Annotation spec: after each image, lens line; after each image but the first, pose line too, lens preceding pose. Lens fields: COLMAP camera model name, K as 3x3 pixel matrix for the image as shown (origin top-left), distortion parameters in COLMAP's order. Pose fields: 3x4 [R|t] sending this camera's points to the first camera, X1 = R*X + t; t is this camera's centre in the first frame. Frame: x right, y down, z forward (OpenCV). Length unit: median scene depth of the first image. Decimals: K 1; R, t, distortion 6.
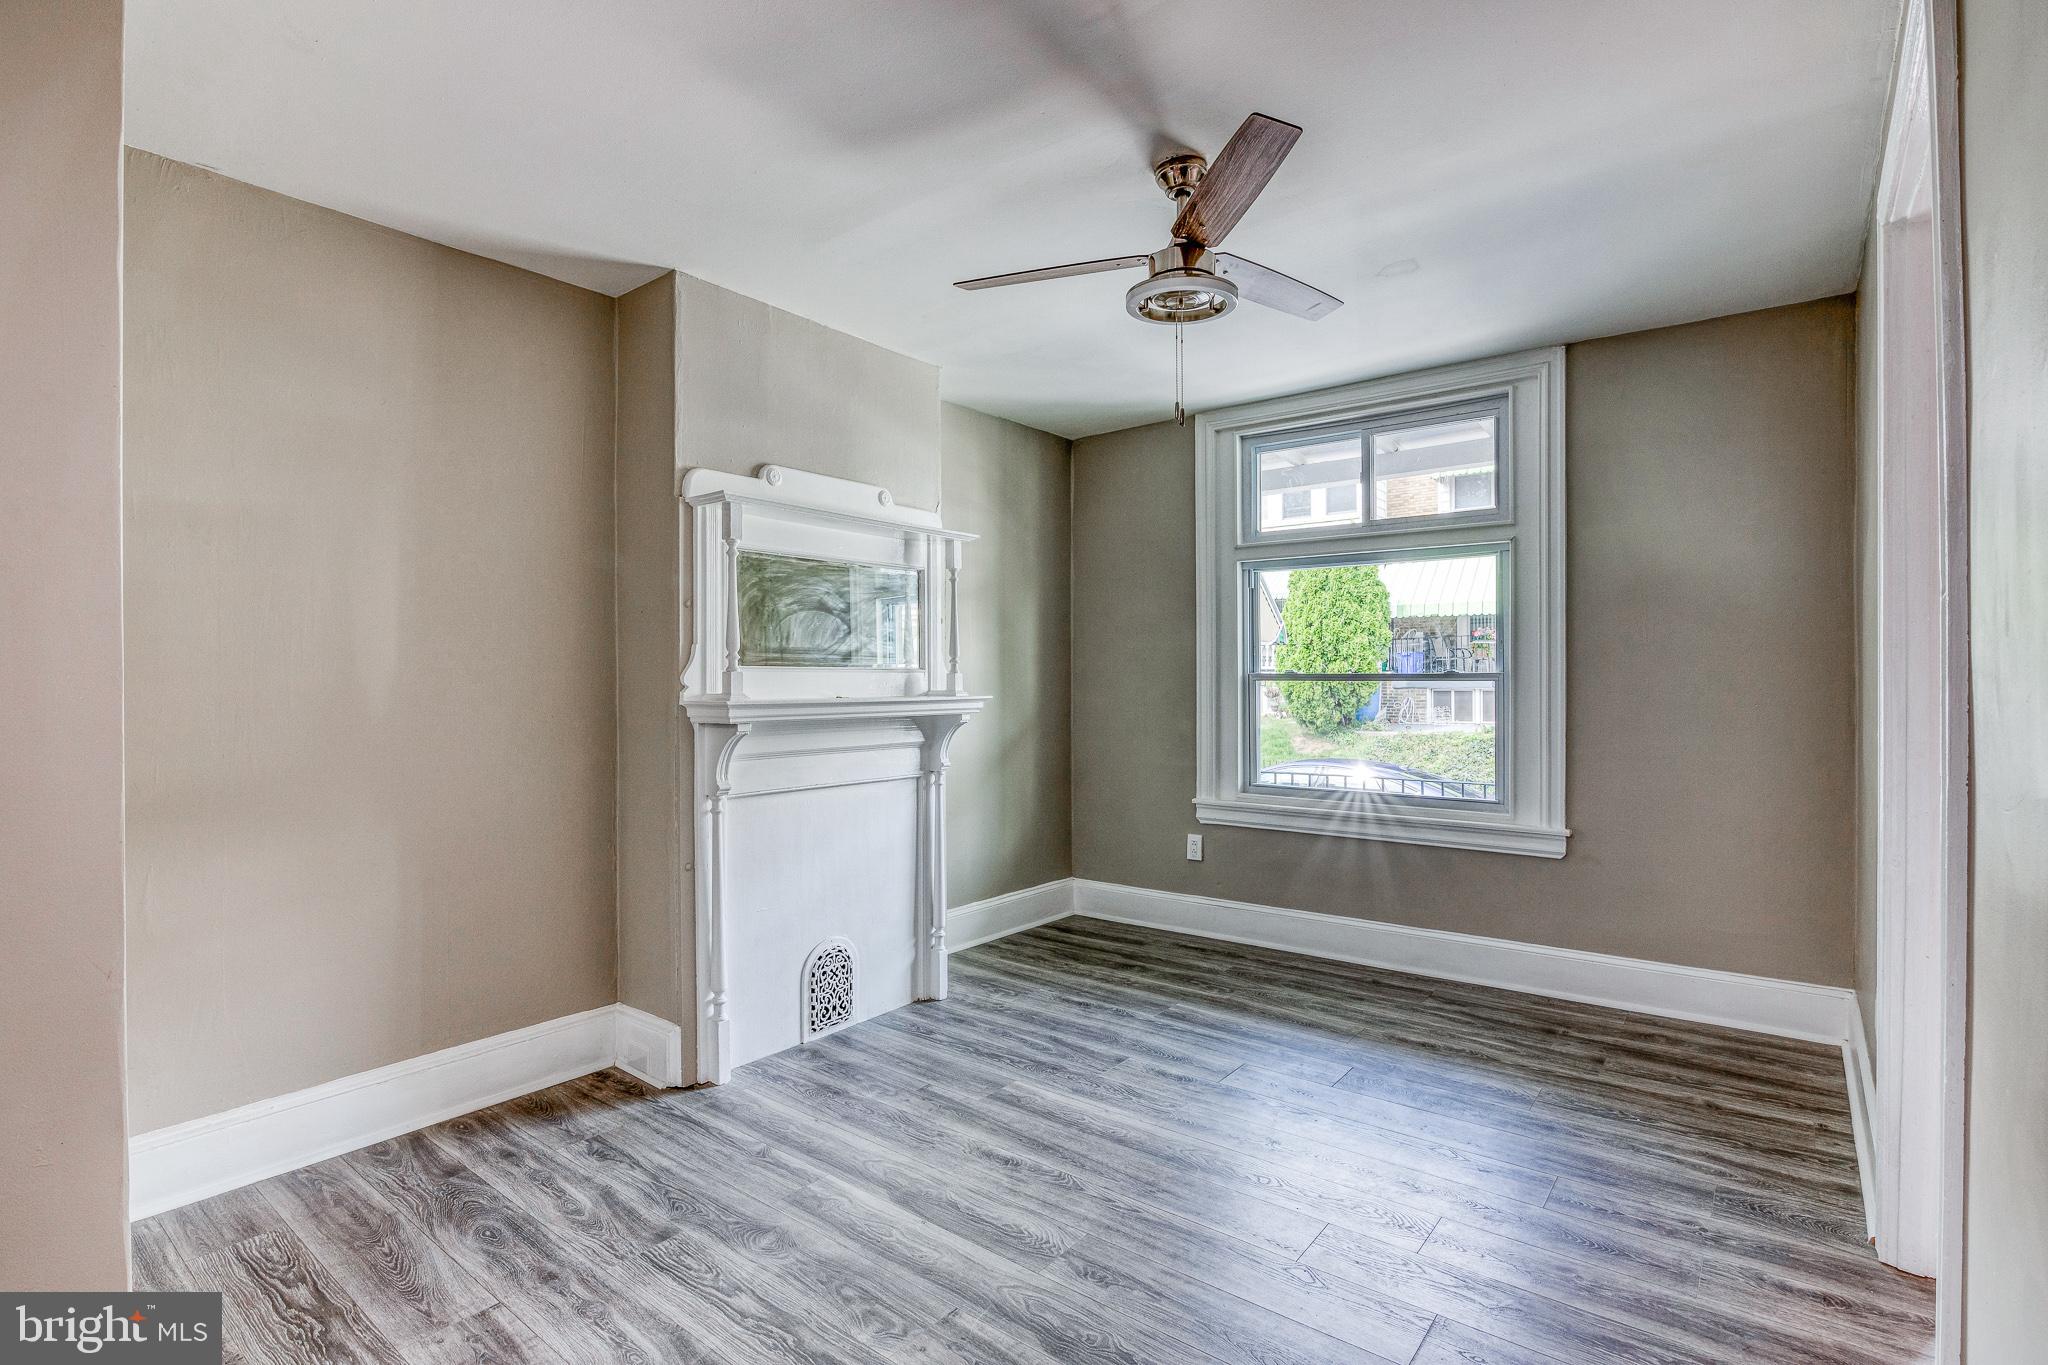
lens RADIAL K [[967.8, 0, 990.0], [0, 967.8, 686.1], [0, 0, 1]] dist [-0.030711, 0.003070]
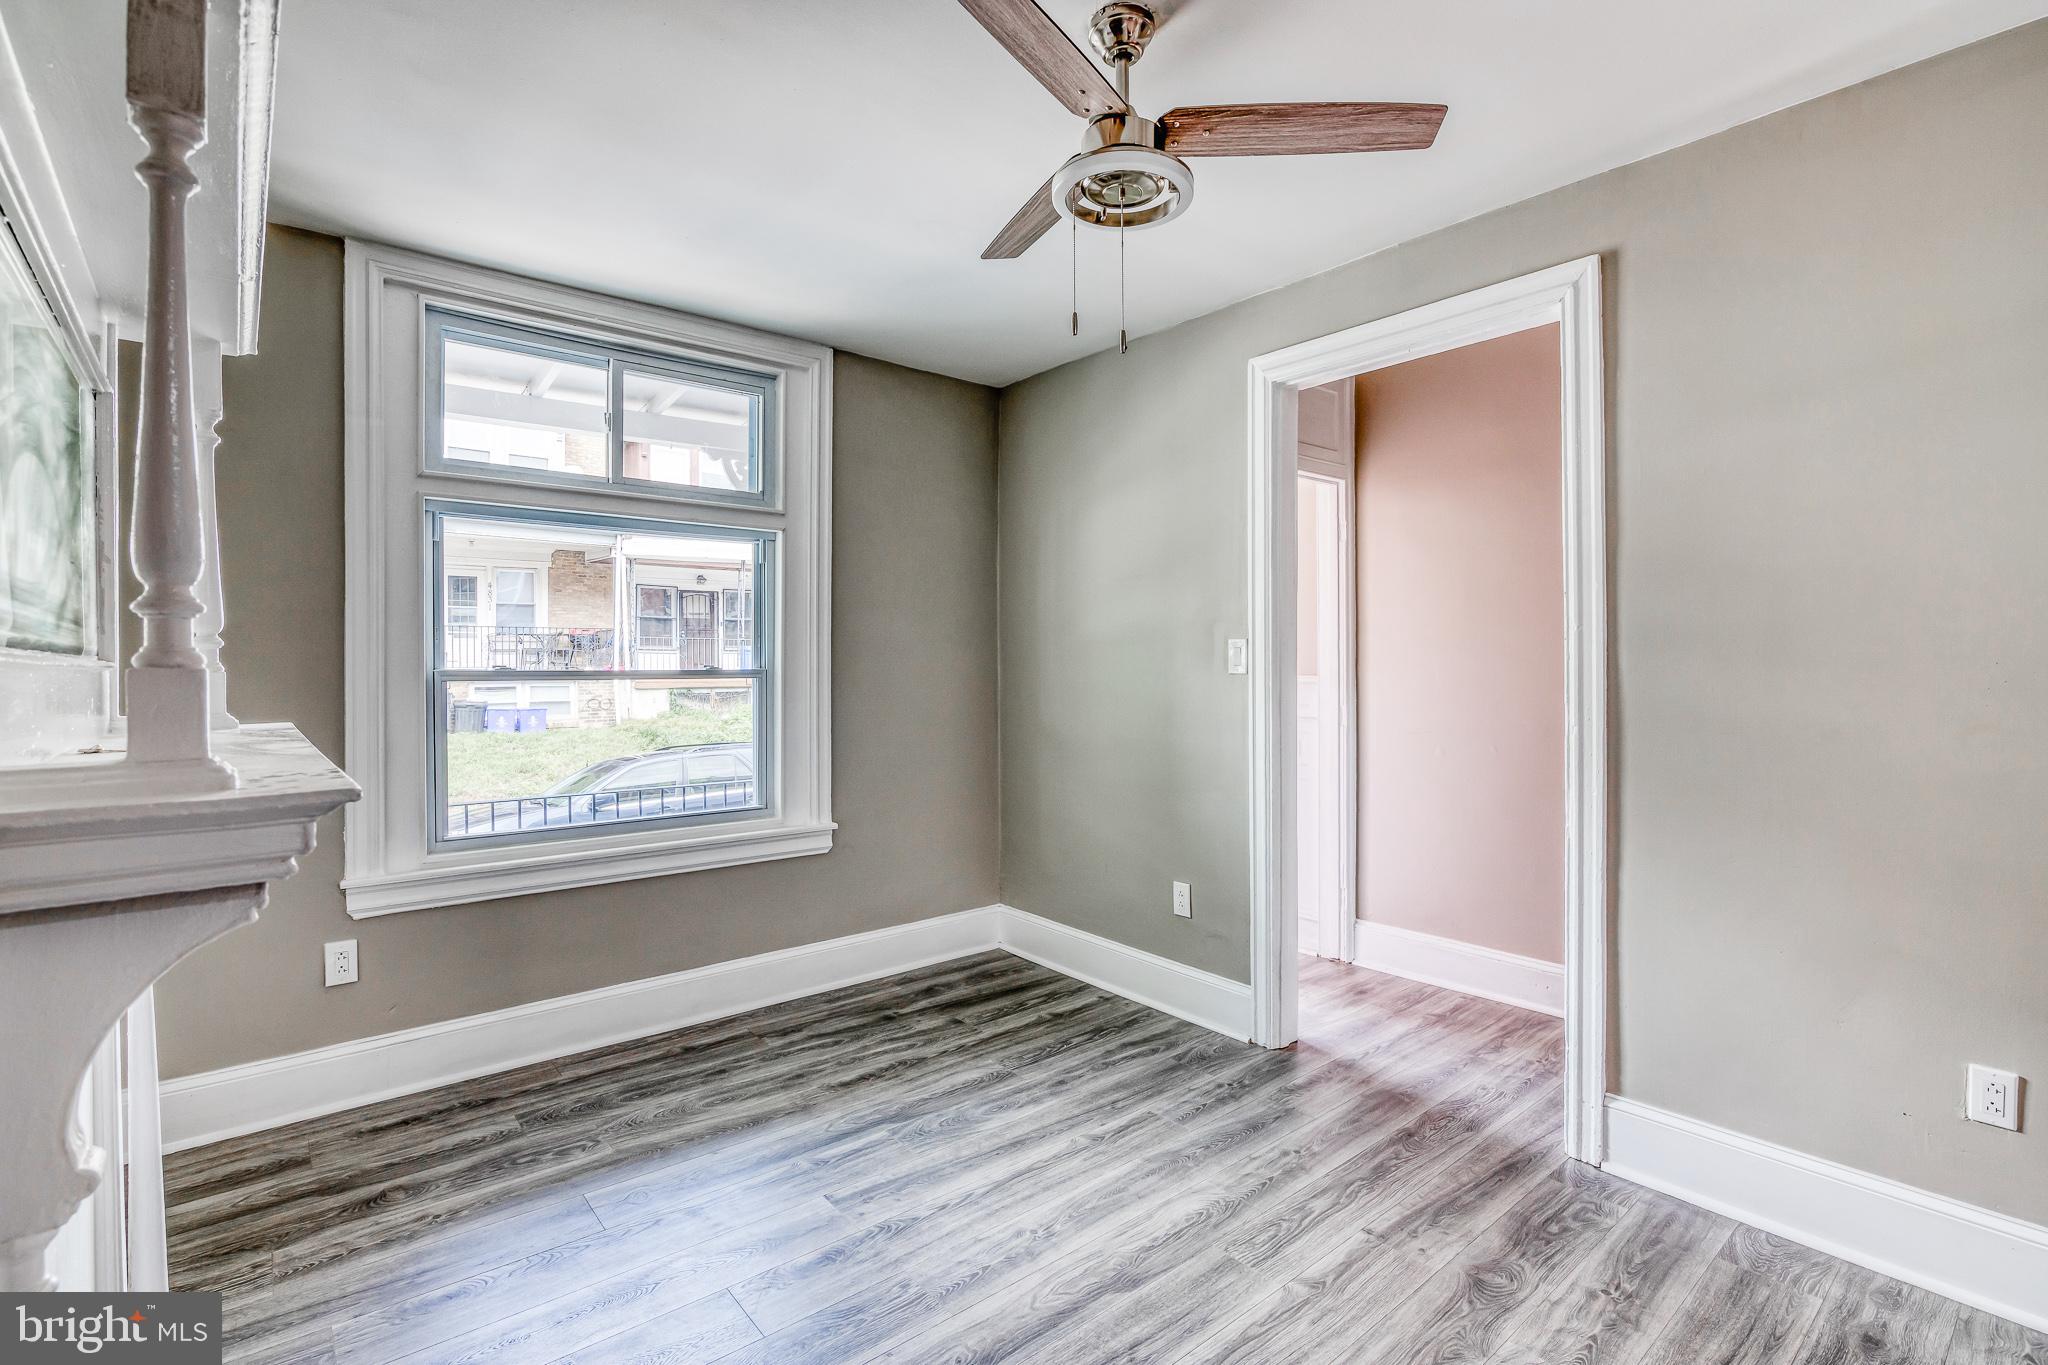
lens RADIAL K [[964.3, 0, 1029.6], [0, 964.3, 675.0], [0, 0, 1]] dist [-0.019065, 0.000687]
pose [[0.178781, -0.004242, 0.983880, -0.400025], [0.016816, 0.999858, 0.001255, -0.005575], [-0.983745, 0.016321, 0.178826, 0.655920]]
